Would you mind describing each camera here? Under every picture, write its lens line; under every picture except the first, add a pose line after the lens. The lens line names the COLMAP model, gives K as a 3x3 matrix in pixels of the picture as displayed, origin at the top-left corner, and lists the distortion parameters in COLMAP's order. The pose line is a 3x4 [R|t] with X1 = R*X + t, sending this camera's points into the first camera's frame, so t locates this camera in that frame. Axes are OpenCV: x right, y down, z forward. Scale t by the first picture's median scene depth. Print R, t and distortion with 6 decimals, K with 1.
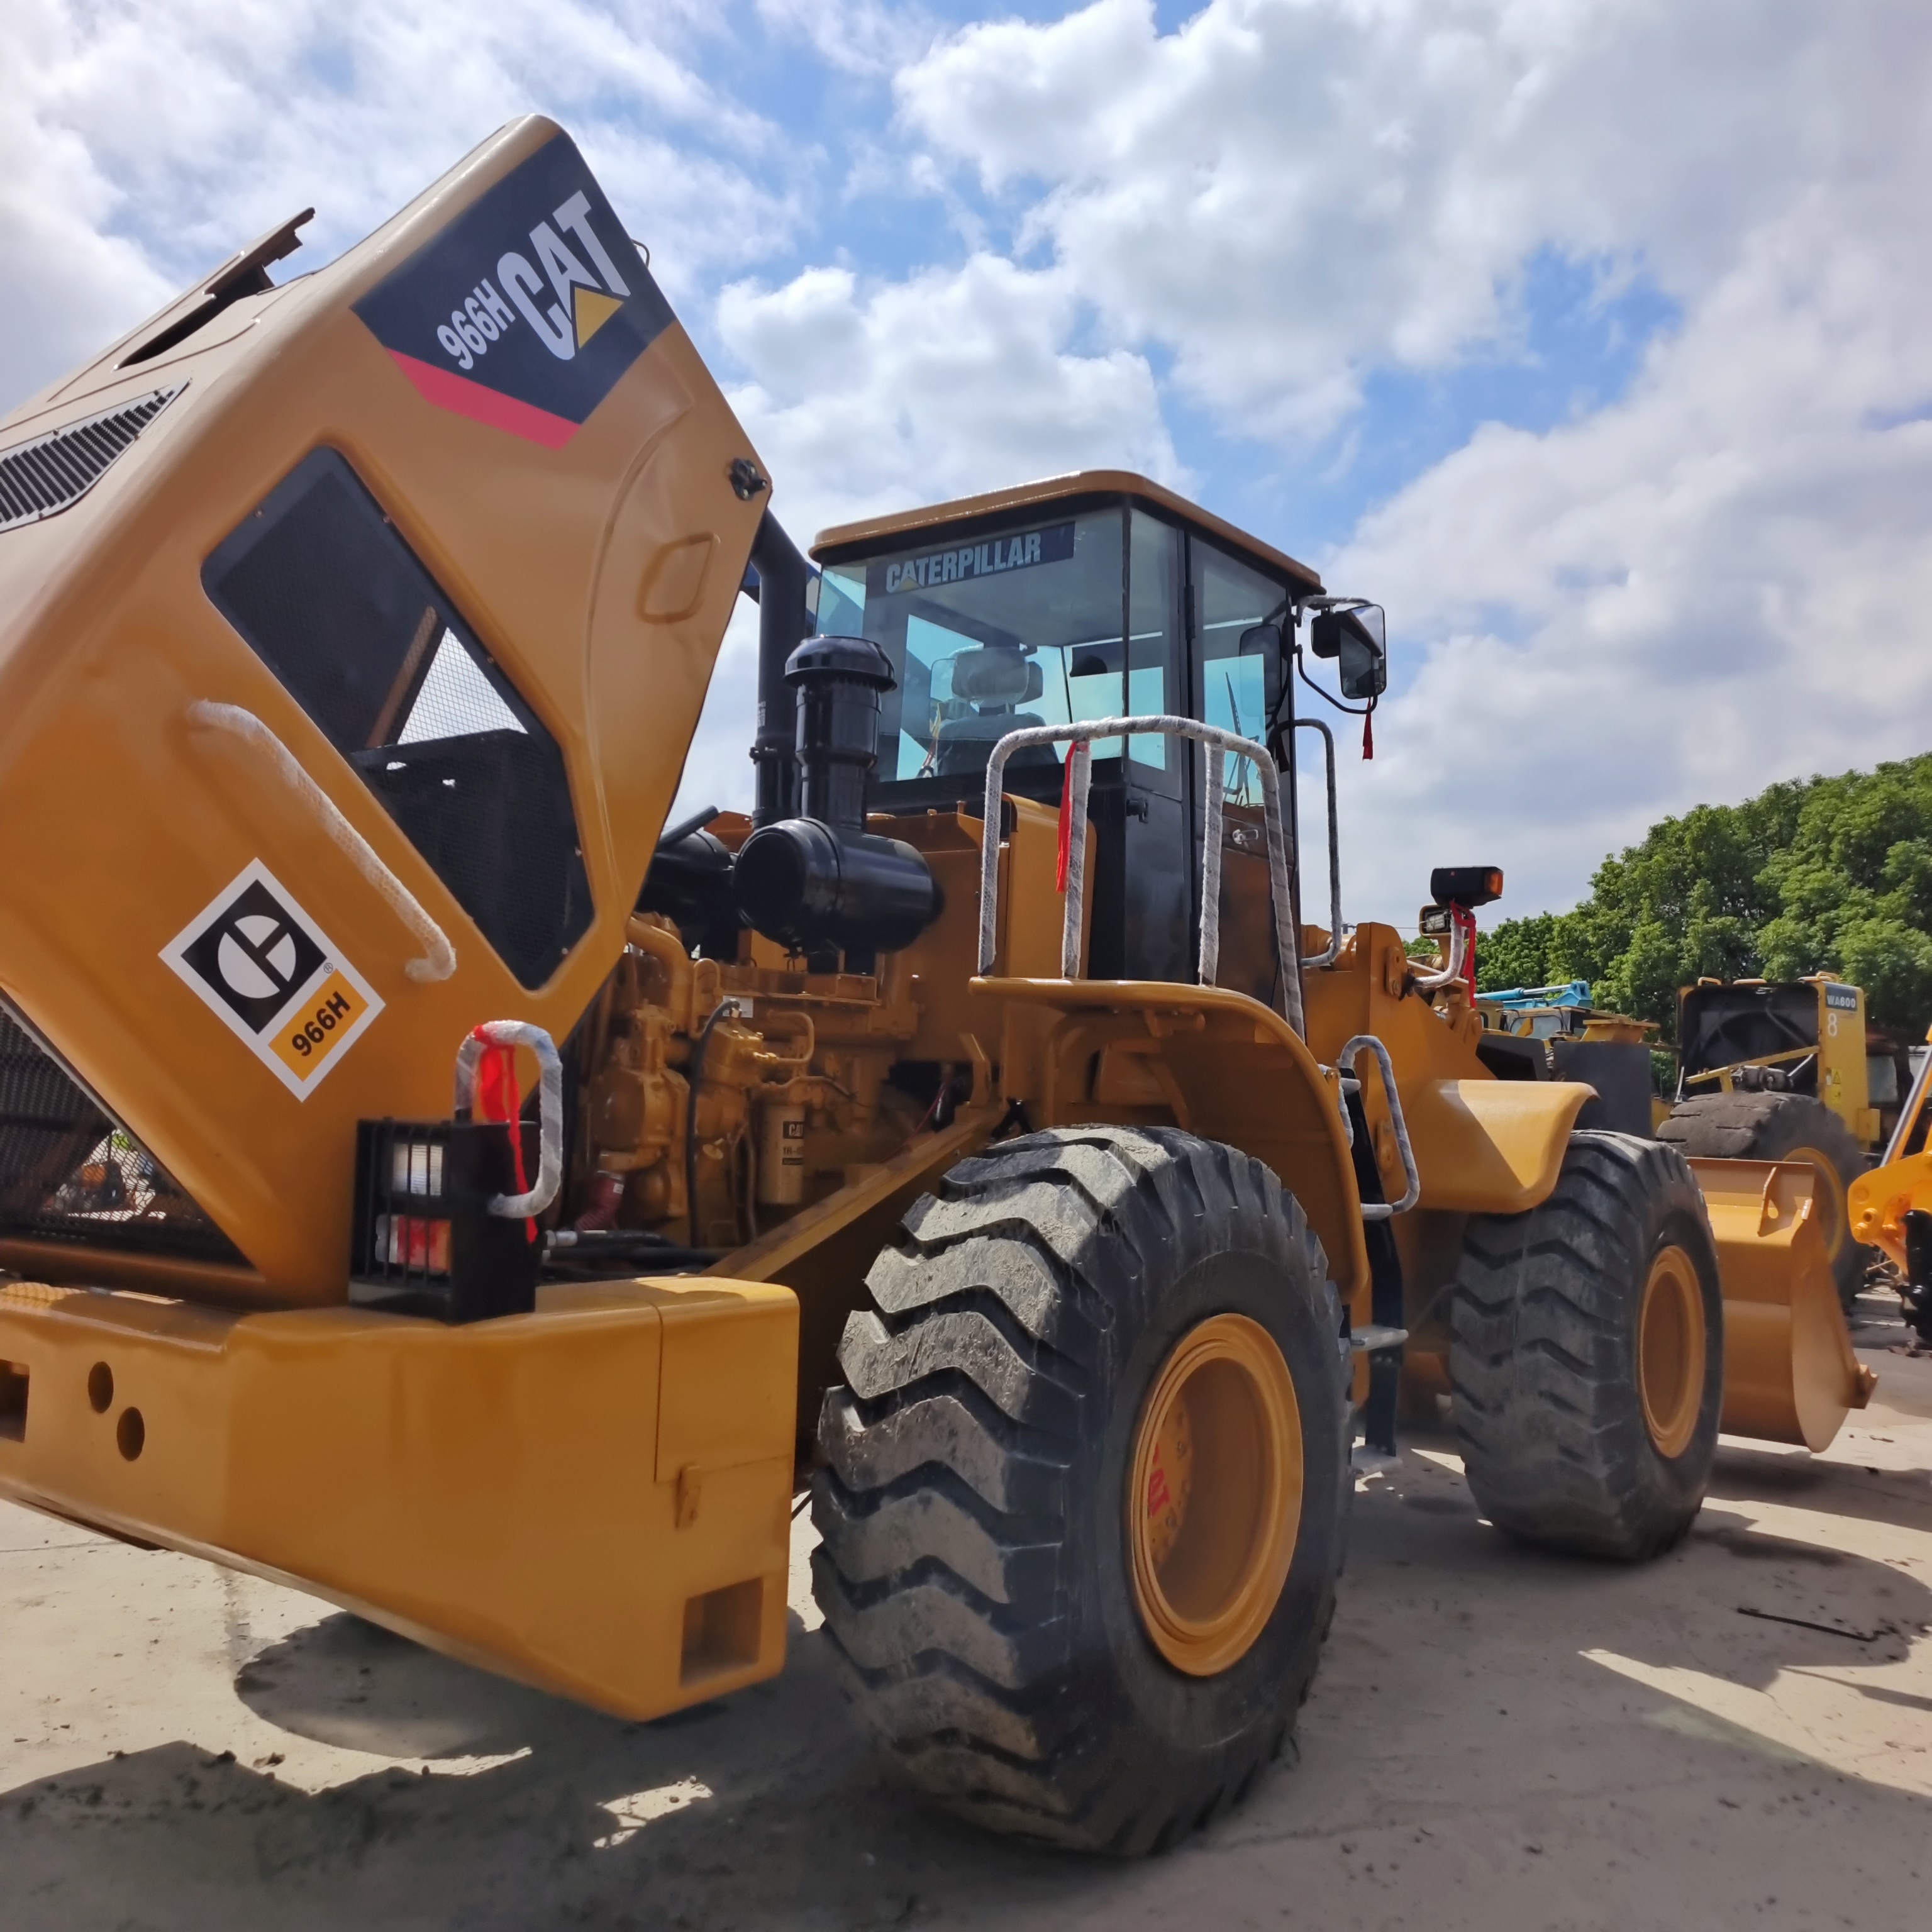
lens RADIAL K [[1750.4, 0, 991.2], [0, 1750.4, 976.5], [0, 0, 1]] dist [0.047585, -0.005424]
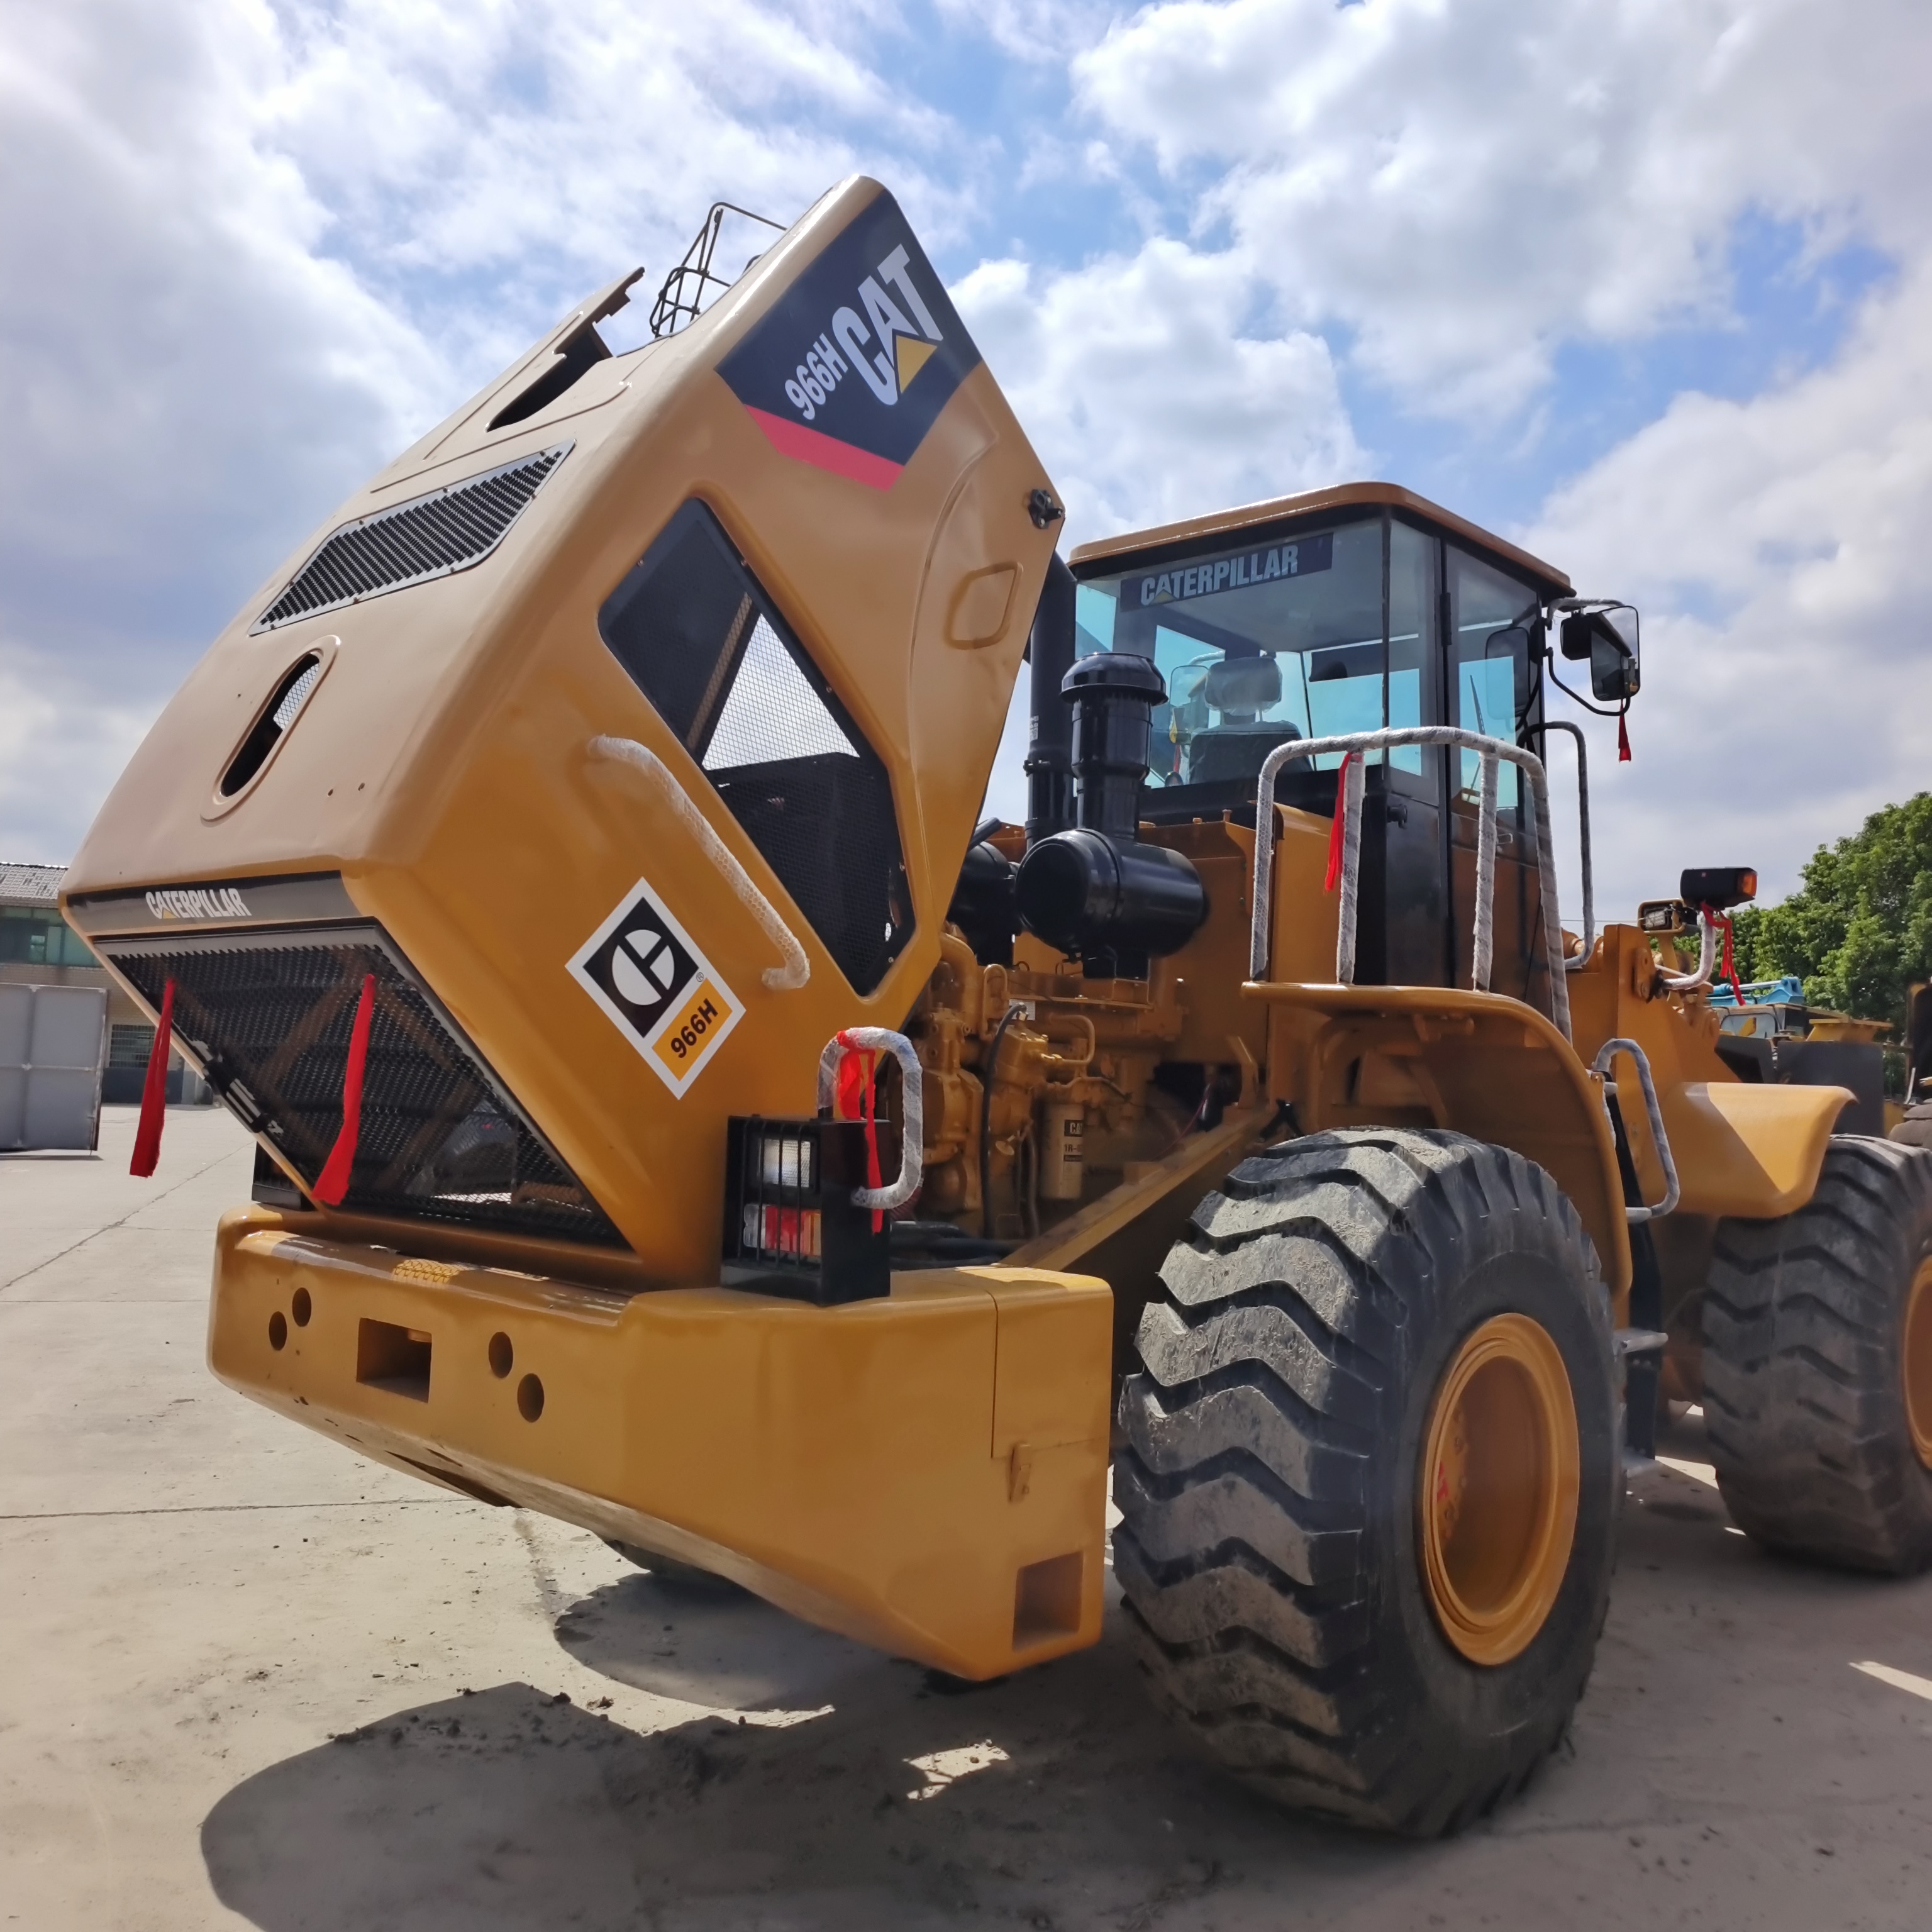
lens RADIAL K [[1750.4, 0, 991.2], [0, 1750.4, 976.5], [0, 0, 1]] dist [0.047585, -0.005424]
pose [[0.995372, 0.002495, -0.096068, -0.066871], [-0.002074, 0.999988, 0.004475, -0.007705], [0.096078, -0.004255, 0.995365, -0.046552]]
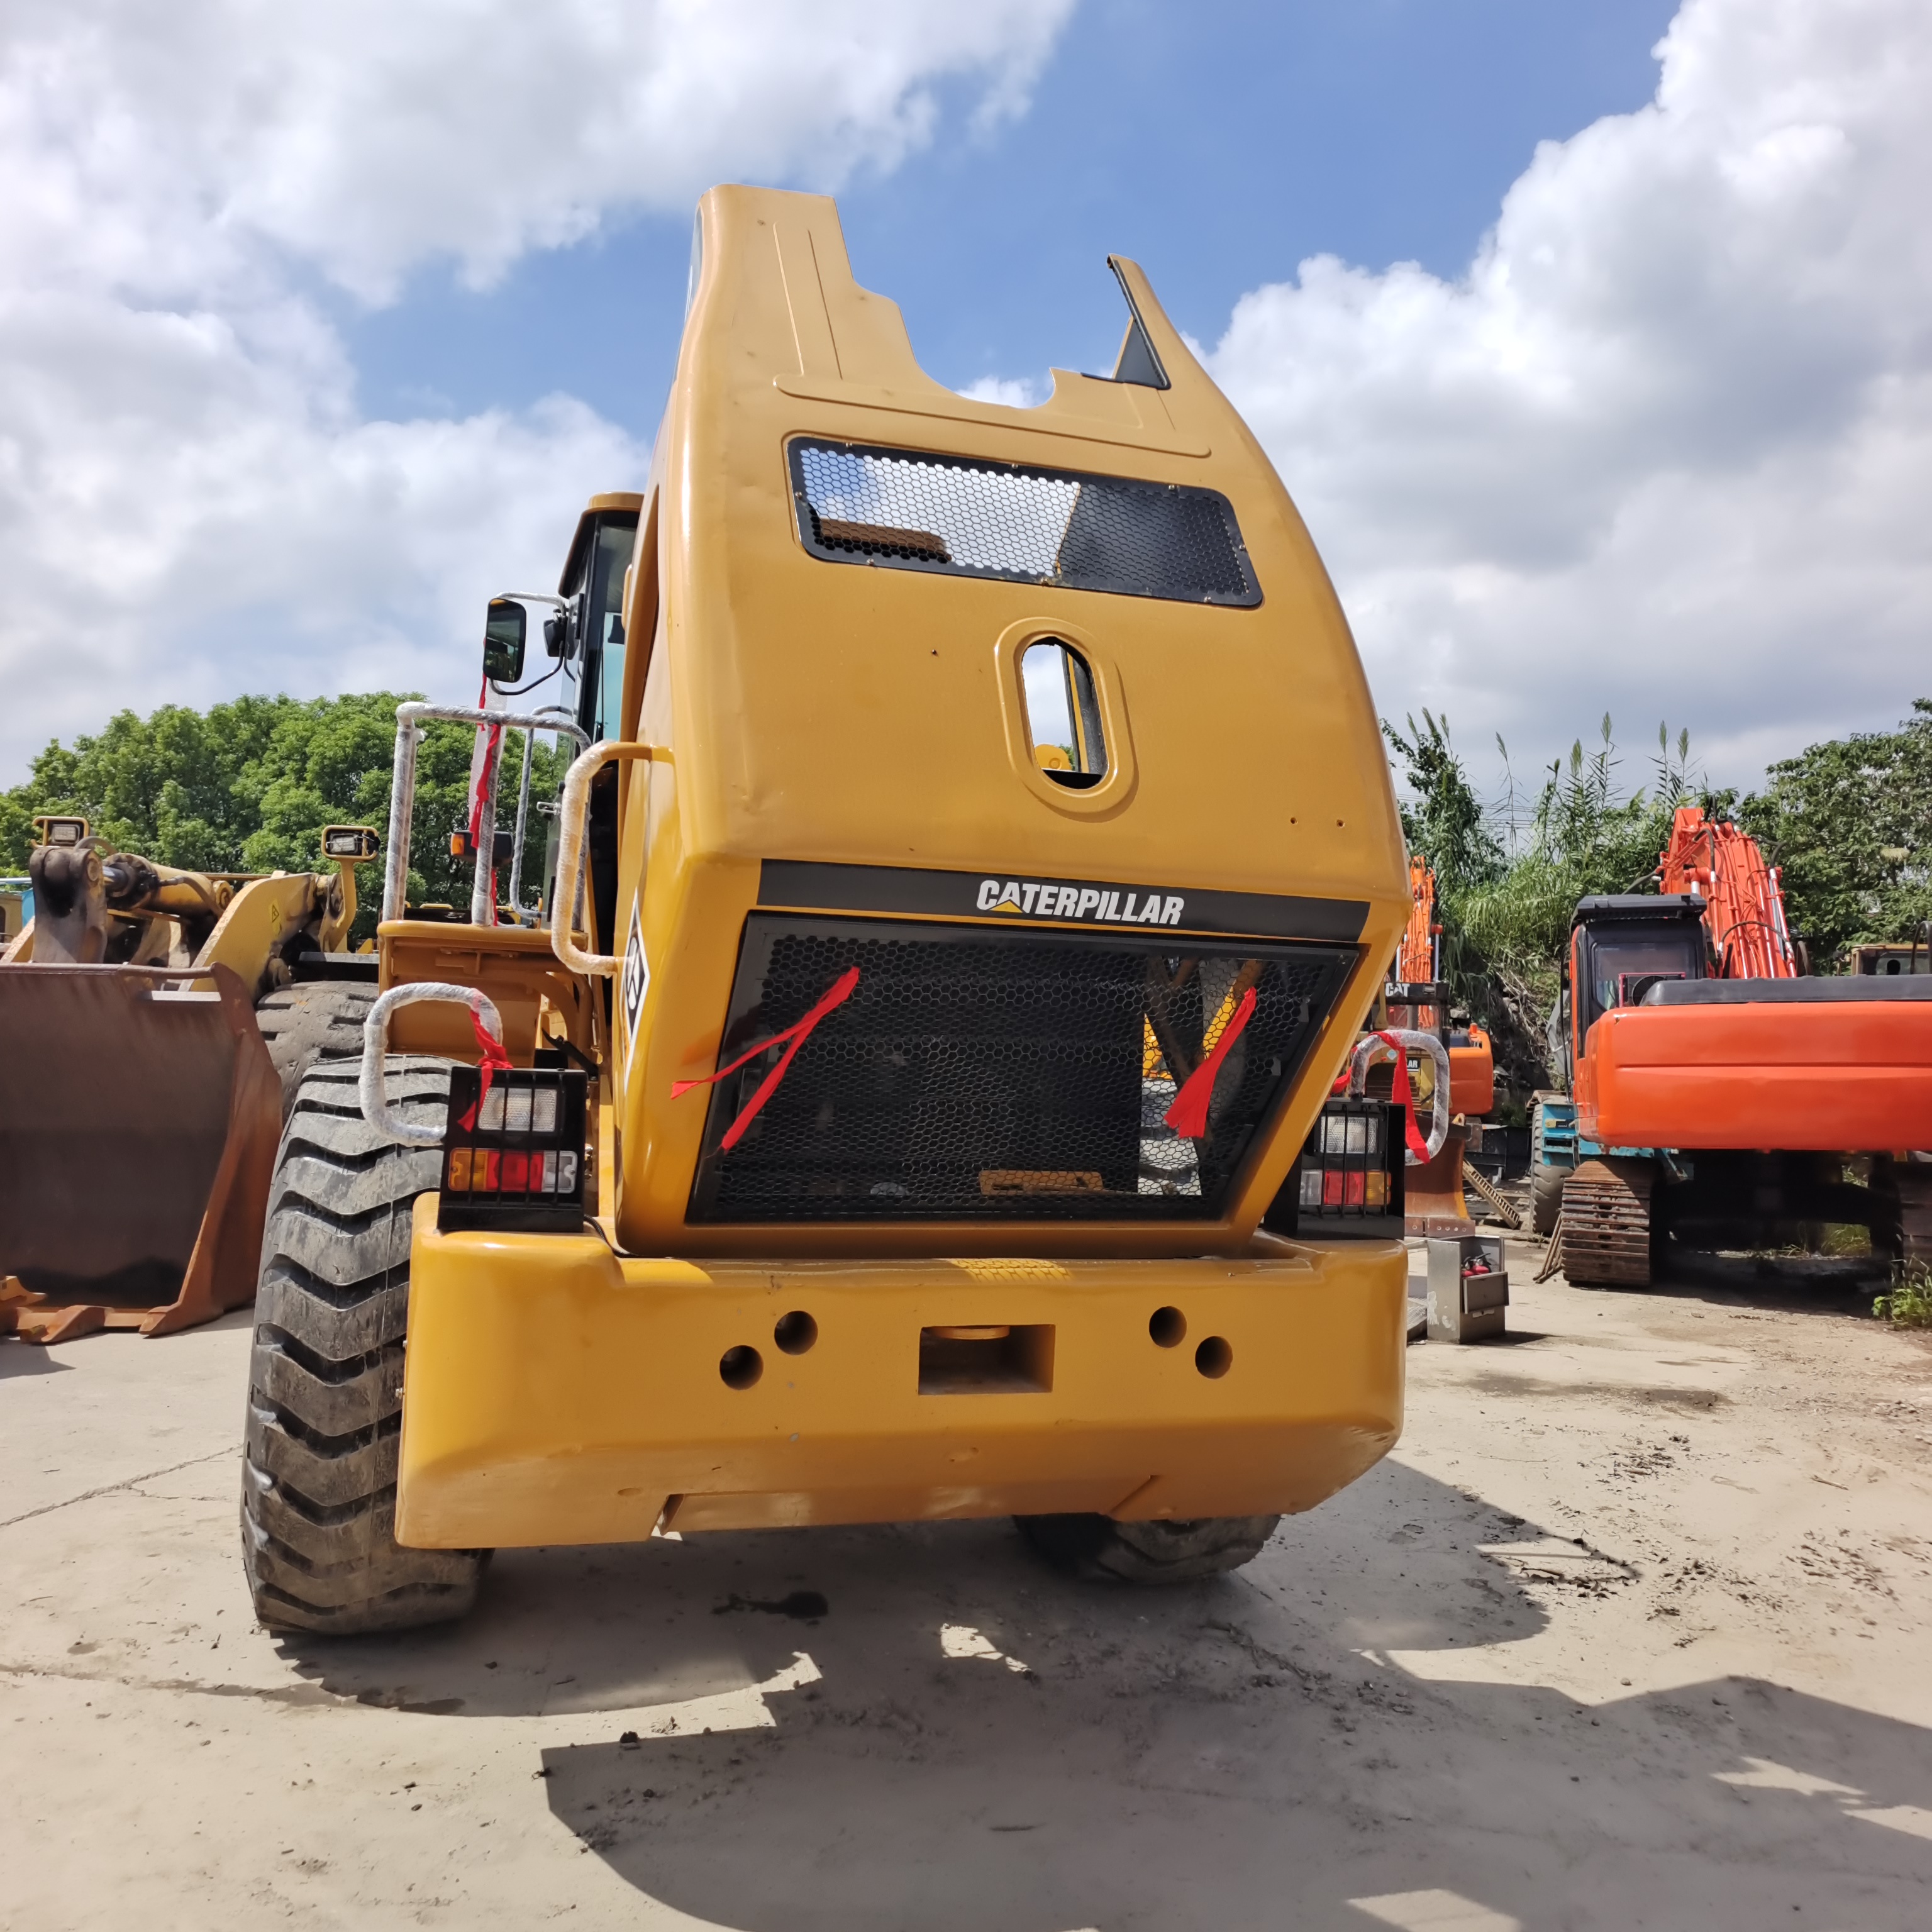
lens RADIAL K [[1750.4, 0, 991.2], [0, 1750.4, 976.5], [0, 0, 1]] dist [0.047585, -0.005424]
pose [[0.579188, 0.023209, 0.814864, -1.130154], [-0.073223, 0.997035, 0.023647, -0.019183], [-0.811899, -0.073363, 0.579170, 0.306059]]
